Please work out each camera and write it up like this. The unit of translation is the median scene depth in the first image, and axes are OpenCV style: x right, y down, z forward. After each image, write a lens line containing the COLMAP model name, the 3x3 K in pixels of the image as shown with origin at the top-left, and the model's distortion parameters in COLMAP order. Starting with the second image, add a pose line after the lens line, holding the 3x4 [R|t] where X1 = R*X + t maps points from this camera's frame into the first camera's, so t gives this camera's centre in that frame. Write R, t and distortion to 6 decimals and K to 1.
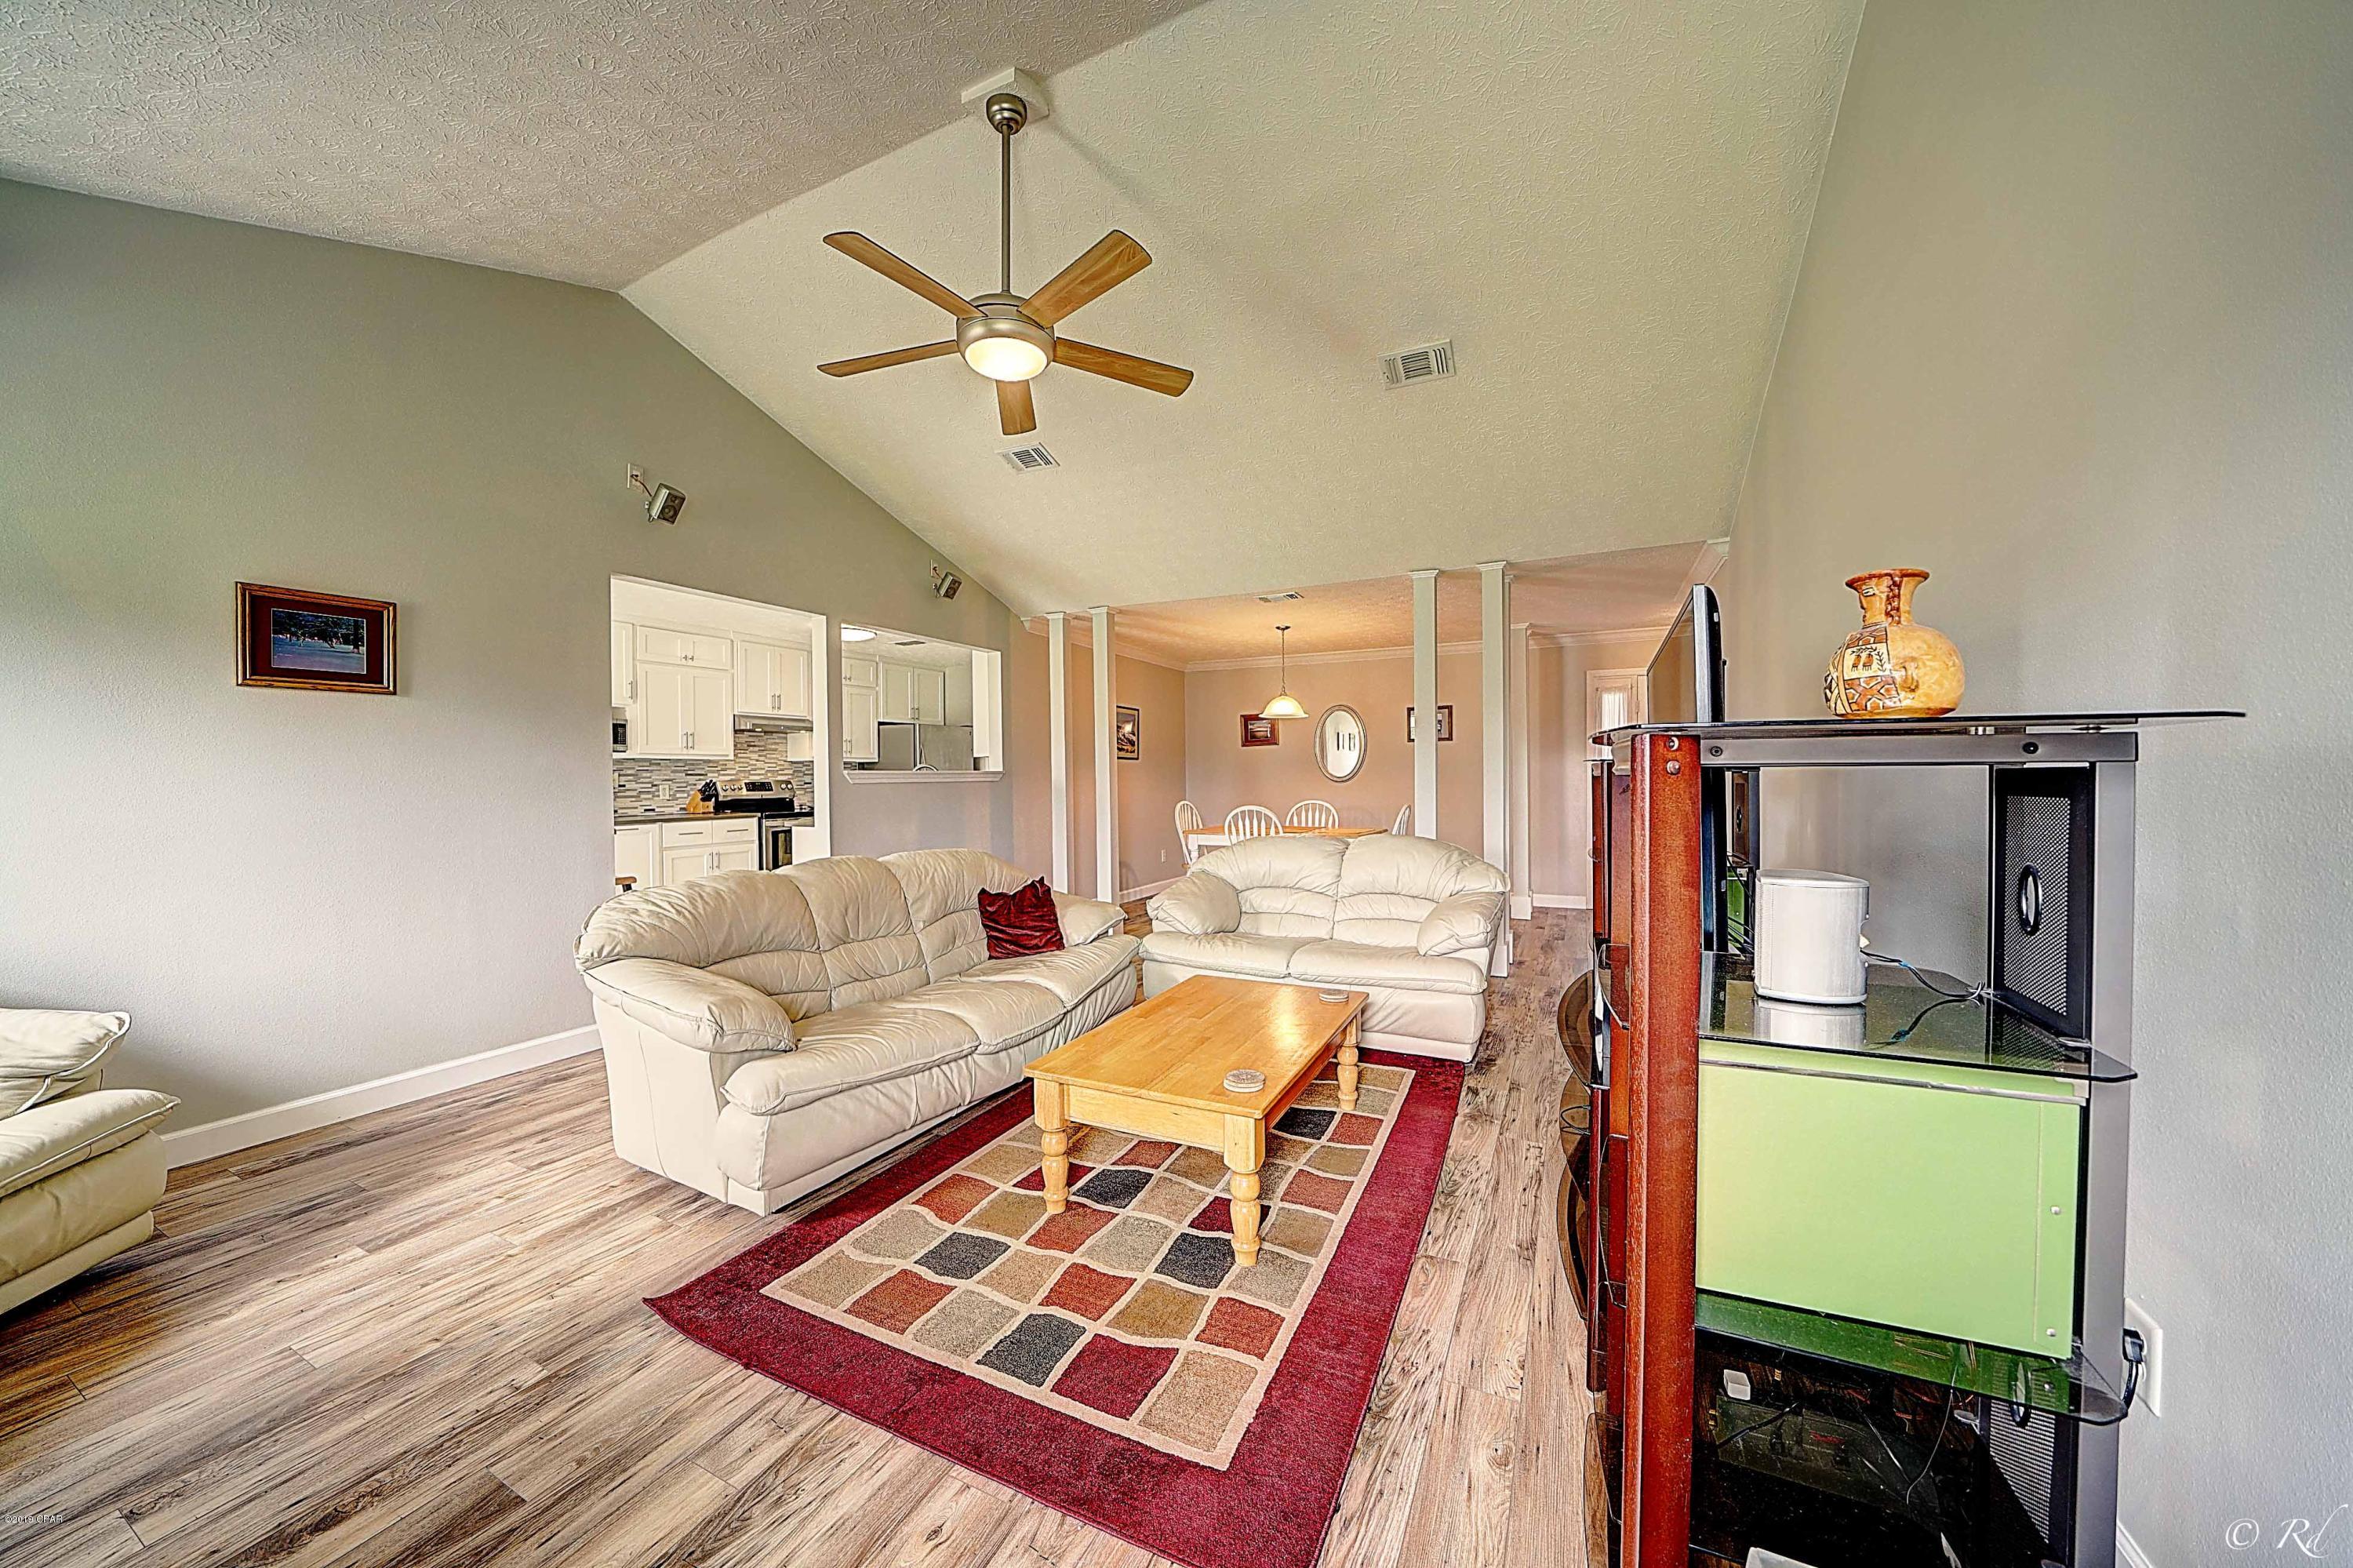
lens RADIAL K [[812.3, 0, 1179.0], [0, 812.3, 786.4], [0, 0, 1]] dist [-0.036458, 0.004888]
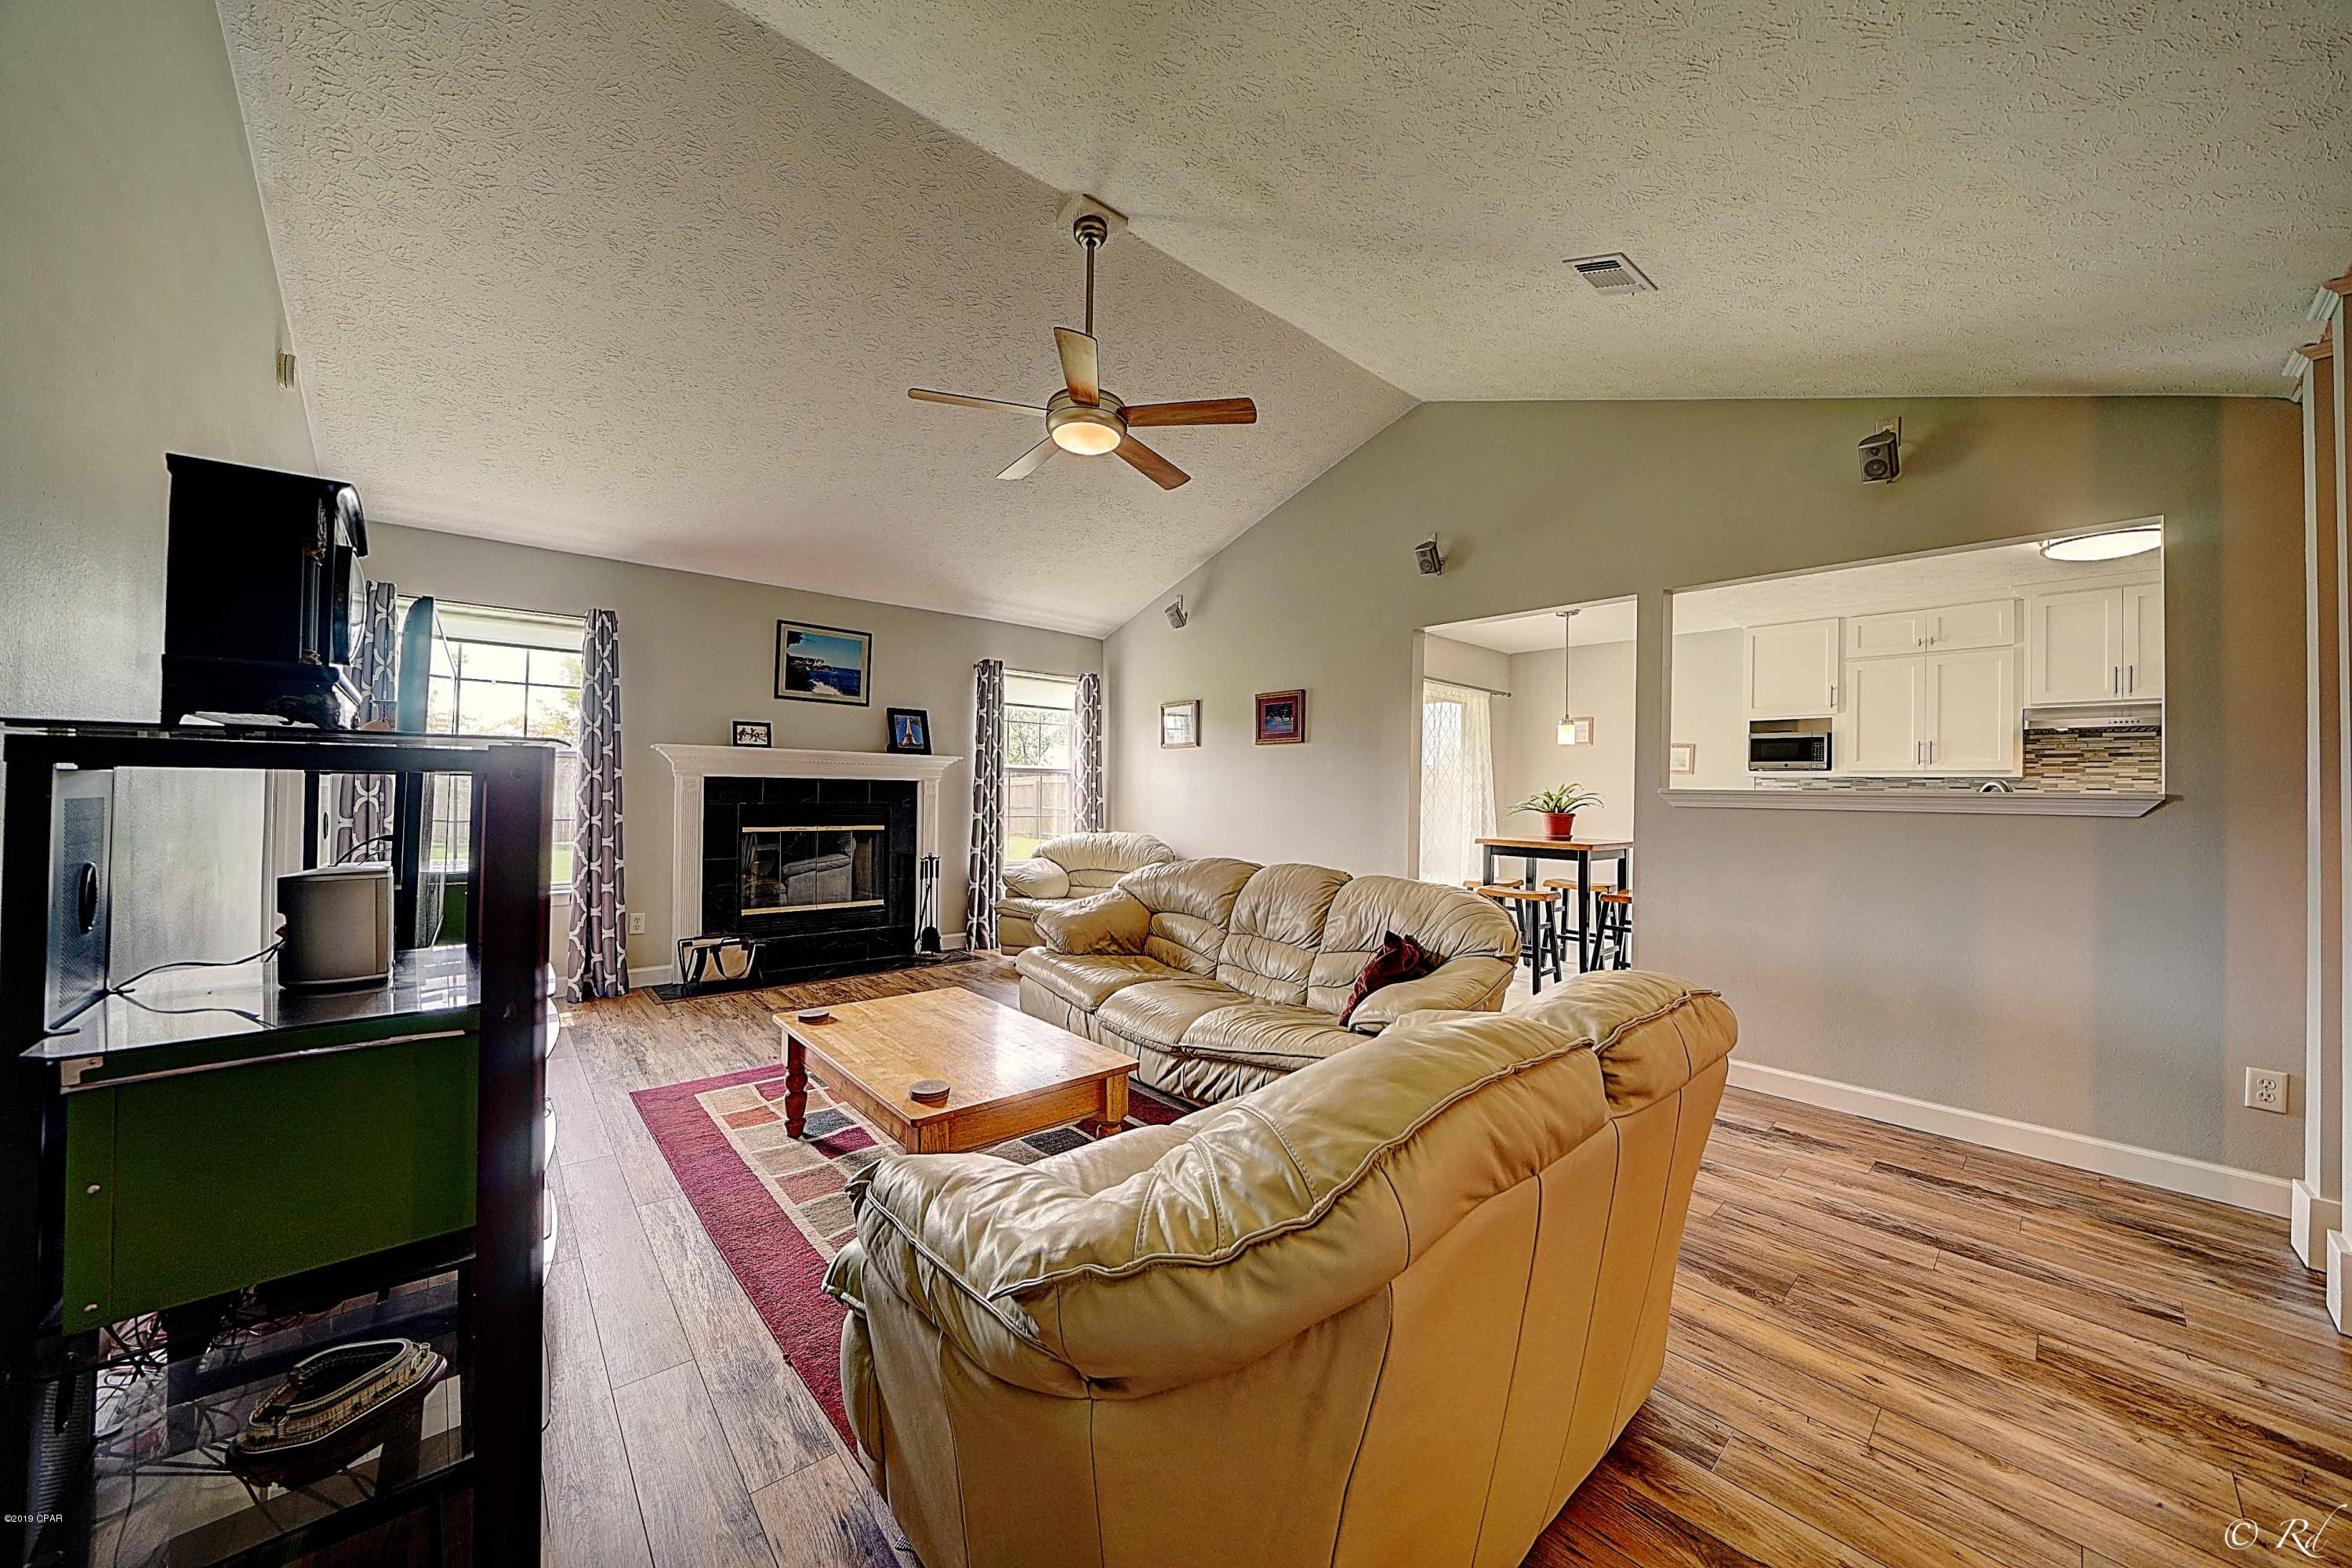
lens RADIAL K [[811.9, 0, 1178.5], [0, 811.9, 786.4], [0, 0, 1]] dist [-0.036458, 0.004888]
pose [[-0.378863, -0.005537, -0.925436, 0.835740], [-0.028054, 0.999591, 0.005504, -0.025569], [0.925027, 0.028047, -0.378864, 1.584575]]
